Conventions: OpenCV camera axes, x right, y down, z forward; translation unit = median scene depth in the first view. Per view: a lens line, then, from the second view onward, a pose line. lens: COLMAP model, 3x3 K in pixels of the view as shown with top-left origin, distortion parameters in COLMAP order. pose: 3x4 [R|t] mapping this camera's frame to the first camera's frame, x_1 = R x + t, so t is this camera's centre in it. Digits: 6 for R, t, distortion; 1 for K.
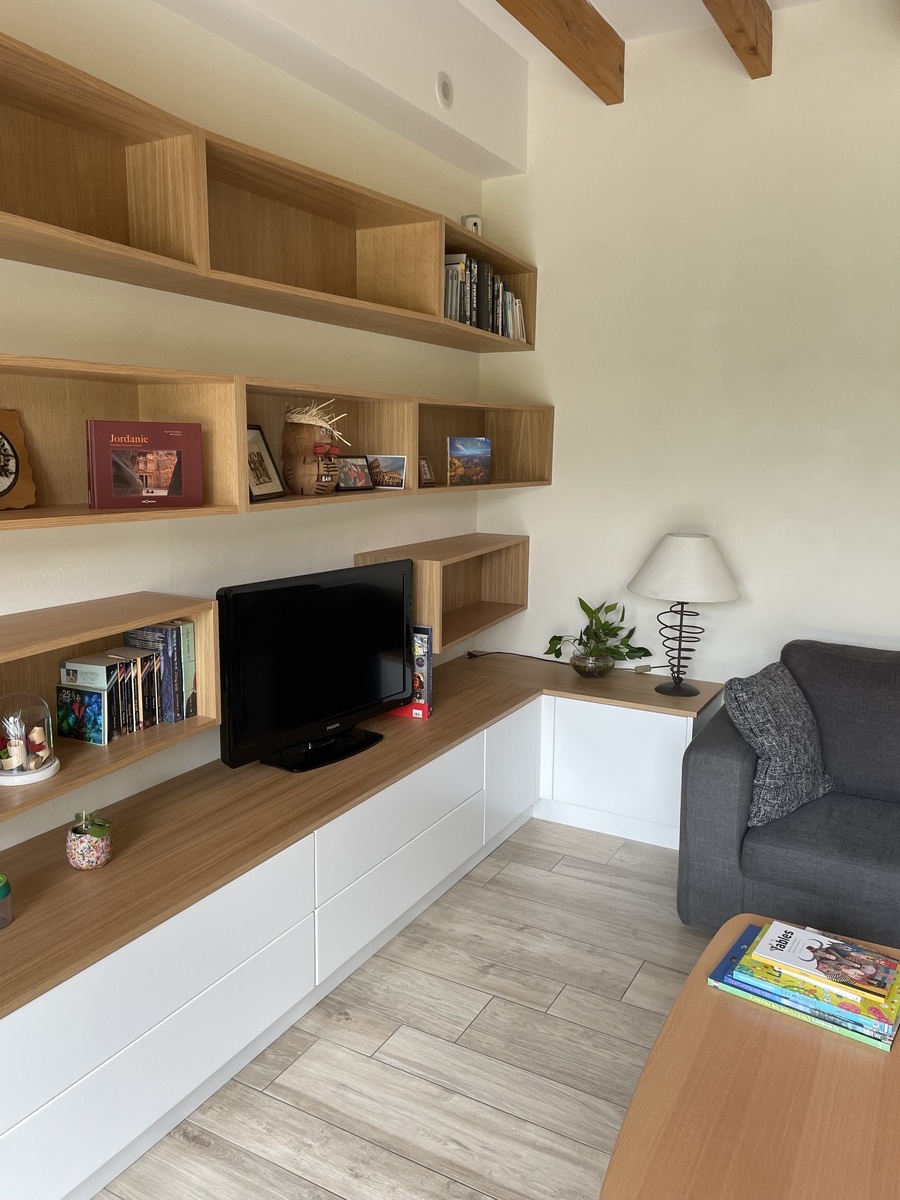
lens RADIAL K [[908.7, 0, 446.9], [0, 908.7, 594.7], [0, 0, 1]] dist [0.089671, -0.113418]
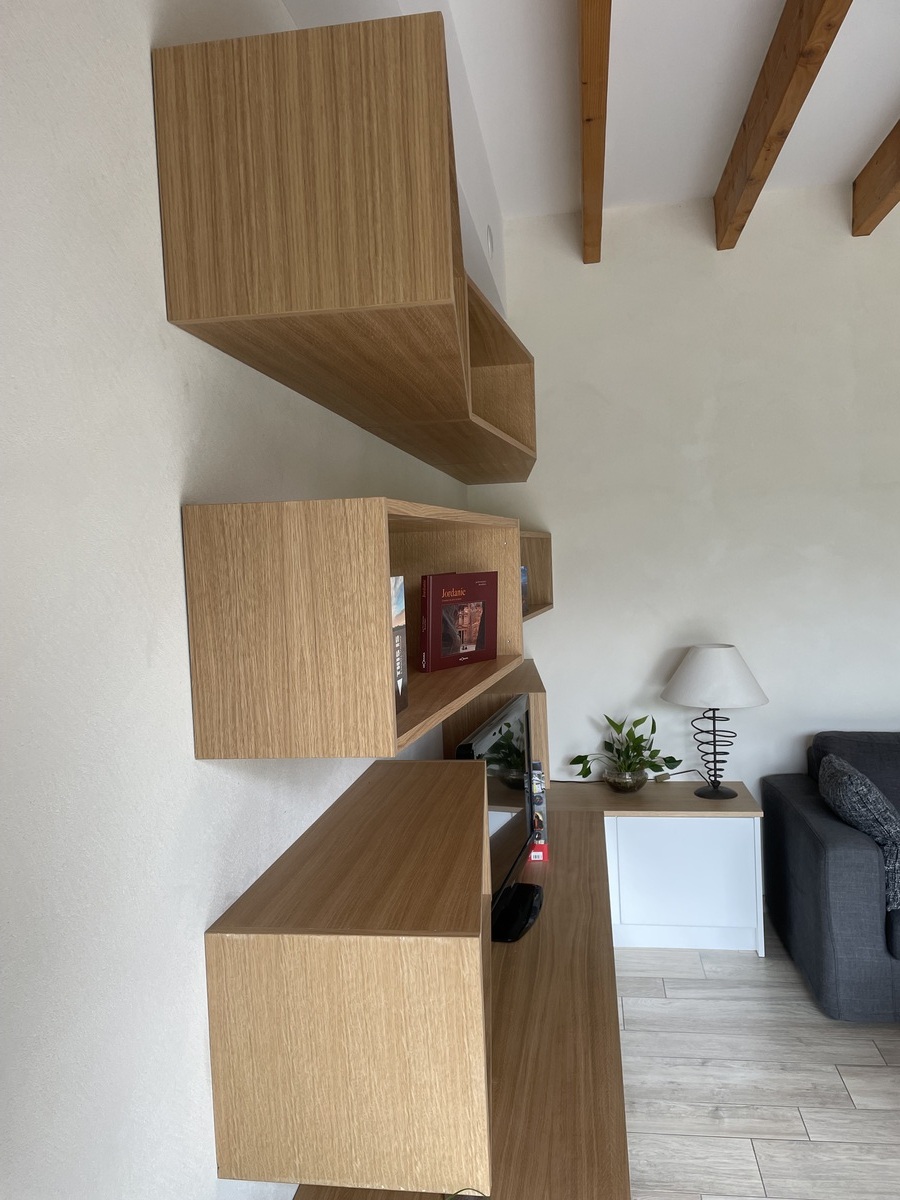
lens RADIAL K [[908.7, 0, 452.3], [0, 908.7, 598.1], [0, 0, 1]] dist [0.089671, -0.113418]
pose [[0.932866, -0.066329, 0.354064, -0.441857], [0.109493, 0.988607, -0.103286, -0.046997], [-0.343179, 0.135120, 0.929500, 0.106079]]
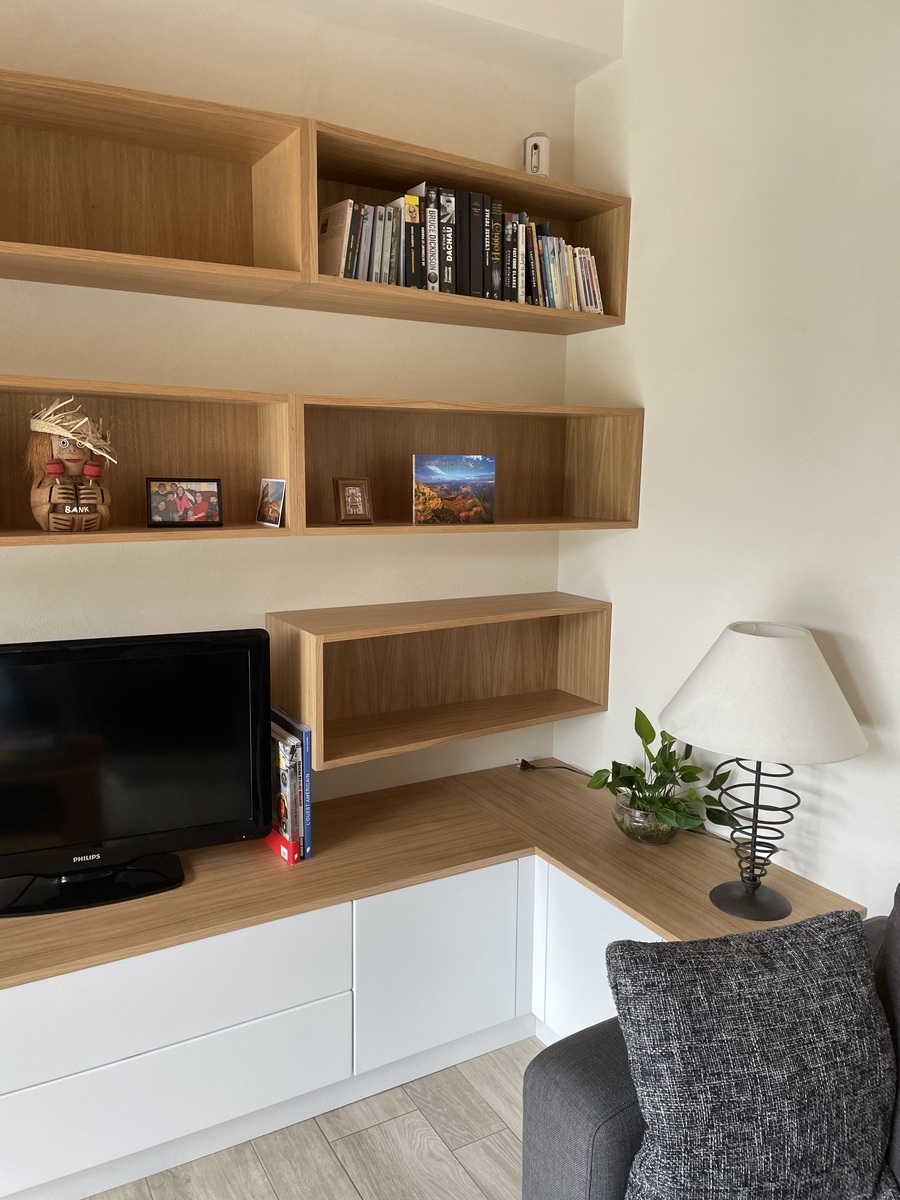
lens RADIAL K [[908.7, 0, 445.3], [0, 908.7, 594.0], [0, 0, 1]] dist [0.089671, -0.113418]
pose [[0.856146, 0.077169, -0.510940, 0.416542], [-0.090760, 0.995871, -0.001670, -0.074898], [0.508701, 0.047803, 0.859615, 0.462779]]
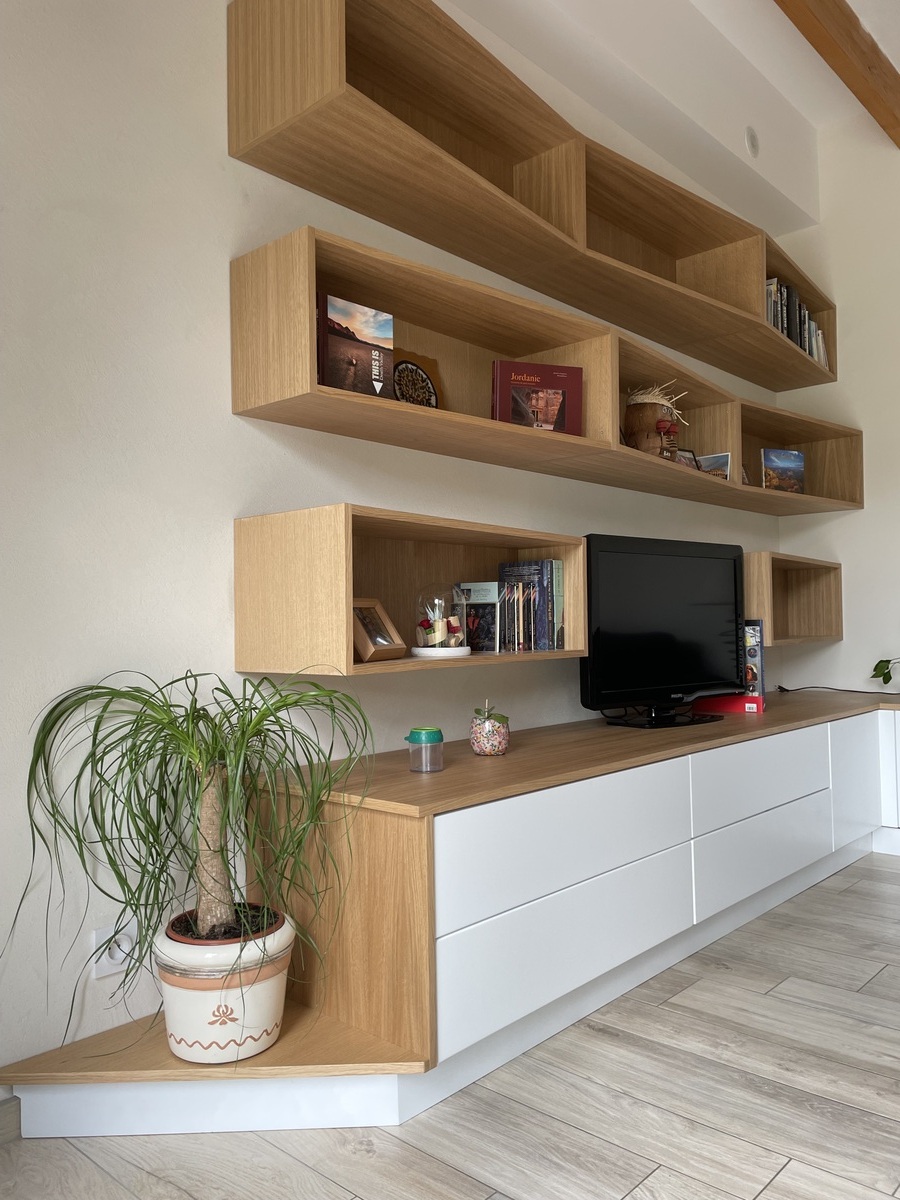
lens RADIAL K [[908.7, 0, 436.5], [0, 908.7, 593.4], [0, 0, 1]] dist [0.089671, -0.113418]
pose [[0.972273, -0.028854, -0.232062, -0.130201], [-0.017397, 0.980684, -0.194824, 0.211381], [0.233201, 0.193459, 0.952991, -0.041576]]
